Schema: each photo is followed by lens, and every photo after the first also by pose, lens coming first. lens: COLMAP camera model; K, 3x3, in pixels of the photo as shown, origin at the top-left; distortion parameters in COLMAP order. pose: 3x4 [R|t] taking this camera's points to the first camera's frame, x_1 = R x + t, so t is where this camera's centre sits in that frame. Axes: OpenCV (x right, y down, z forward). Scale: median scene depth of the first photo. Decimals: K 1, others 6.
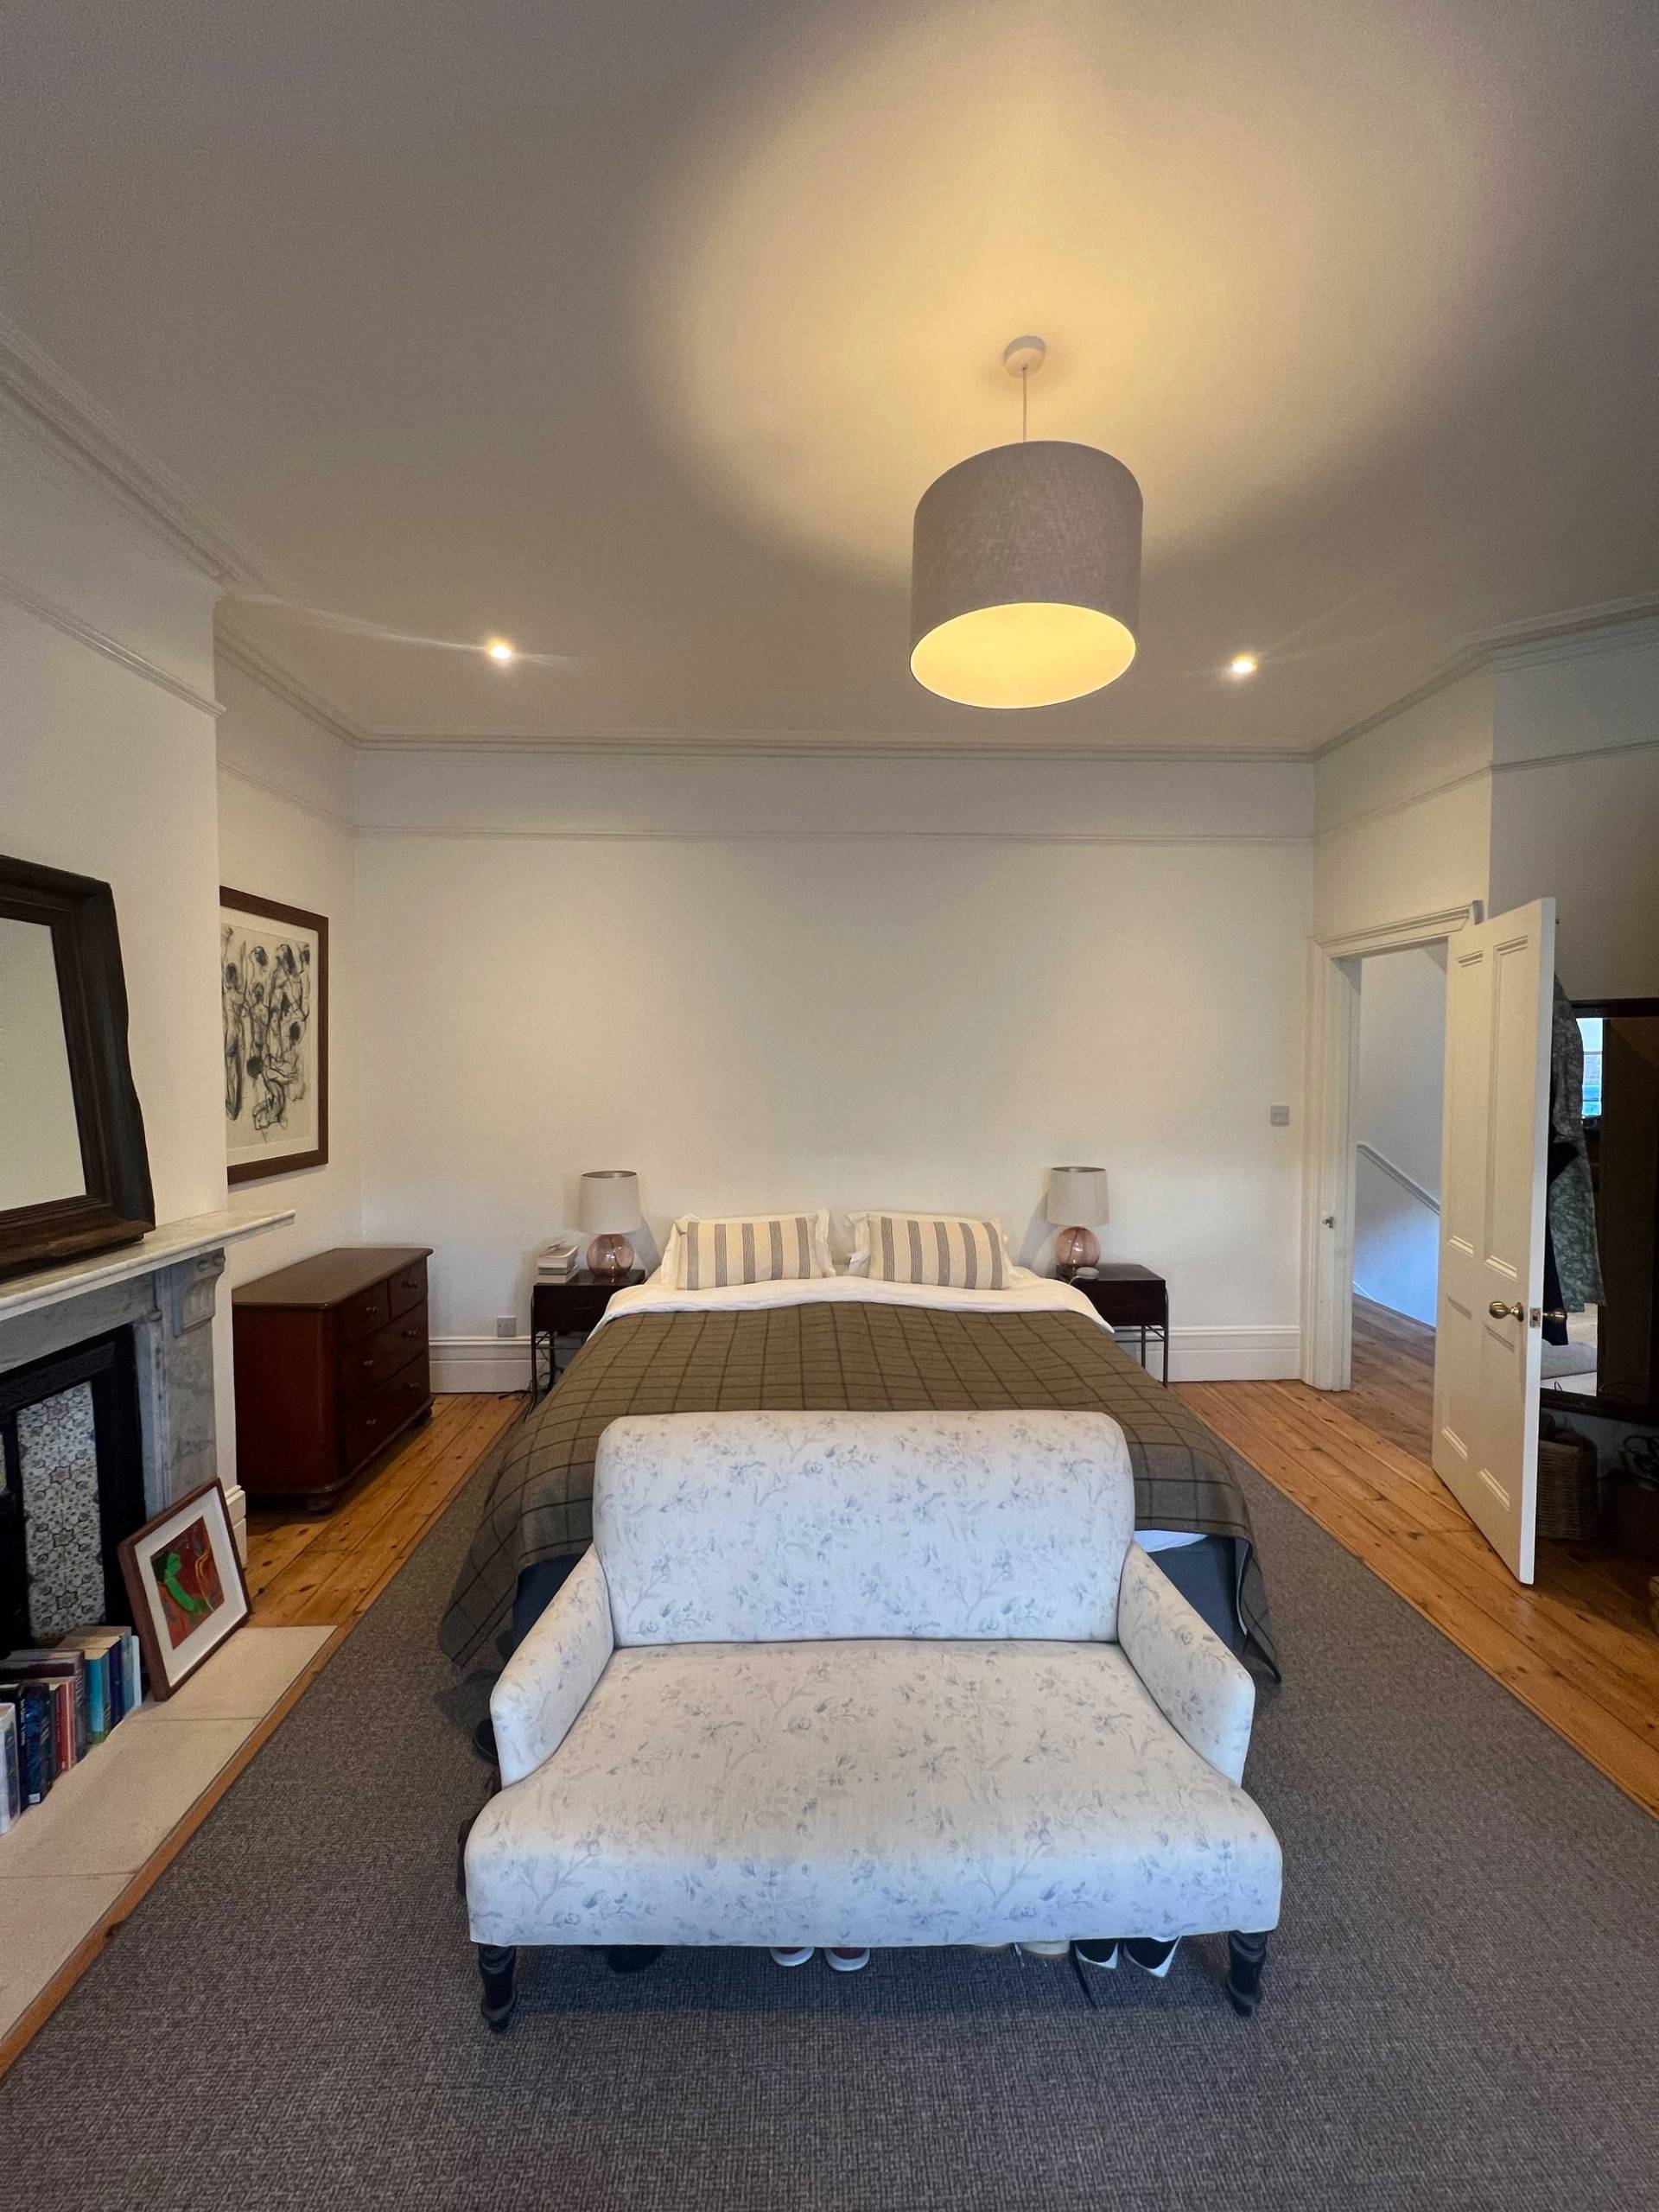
lens RADIAL K [[886.5, 0, 832.8], [0, 886.5, 1100.8], [0, 0, 1]] dist [-0.002633, 0.000293]
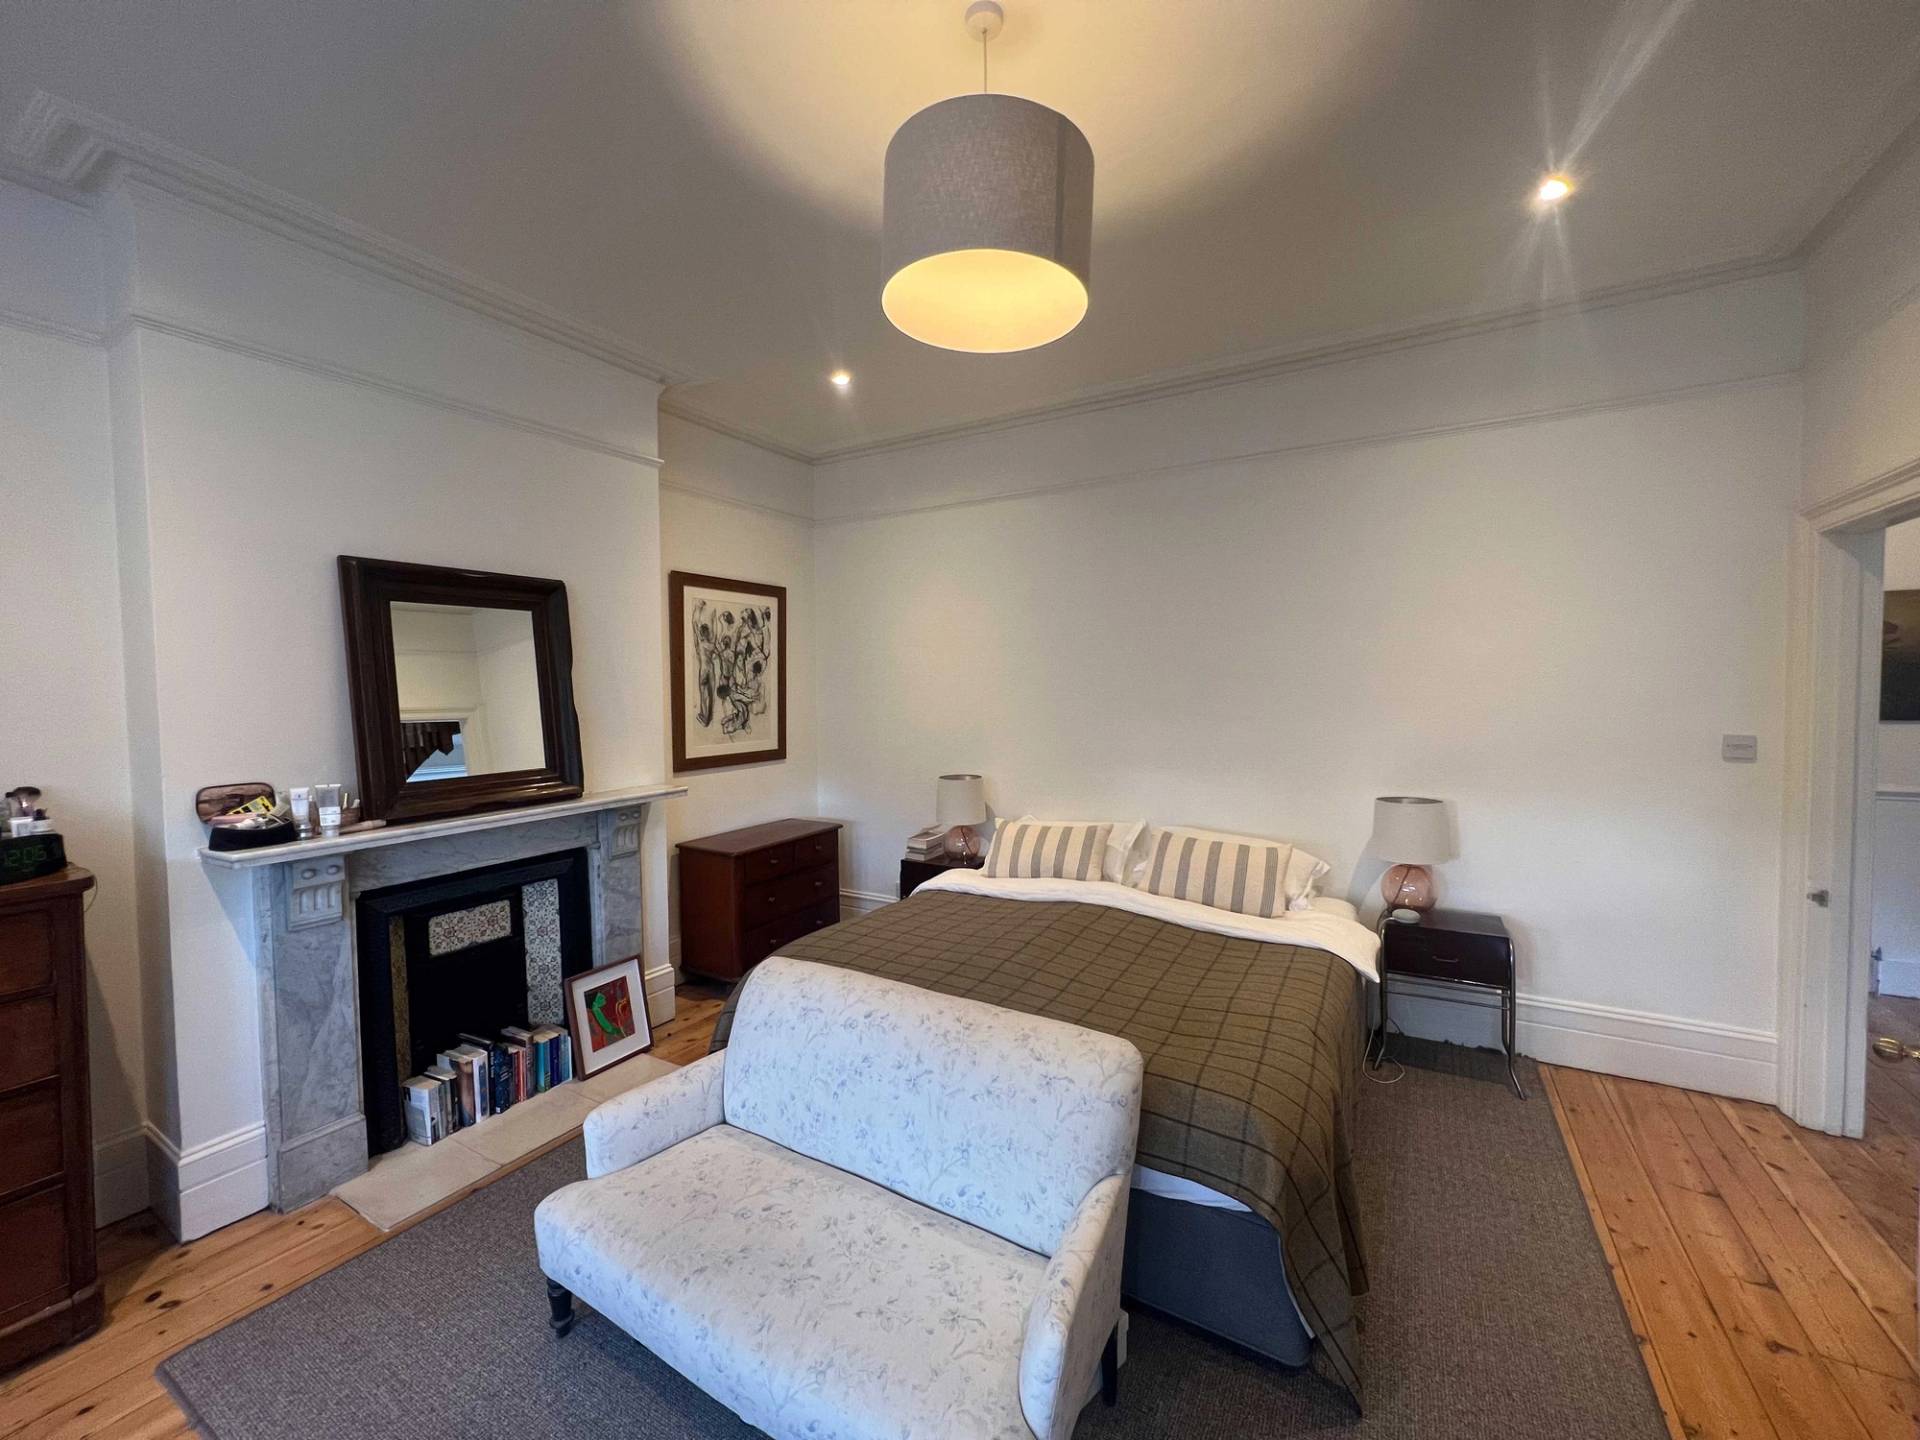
lens RADIAL K [[769.4, 0, 954.5], [0, 769.4, 714.3], [0, 0, 1]] dist [-0.002633, 0.000293]
pose [[0.841403, 0.010040, -0.540315, 0.499088], [-0.013280, 0.999910, -0.002100, -0.003157], [0.540245, 0.008942, 0.841460, 0.148860]]
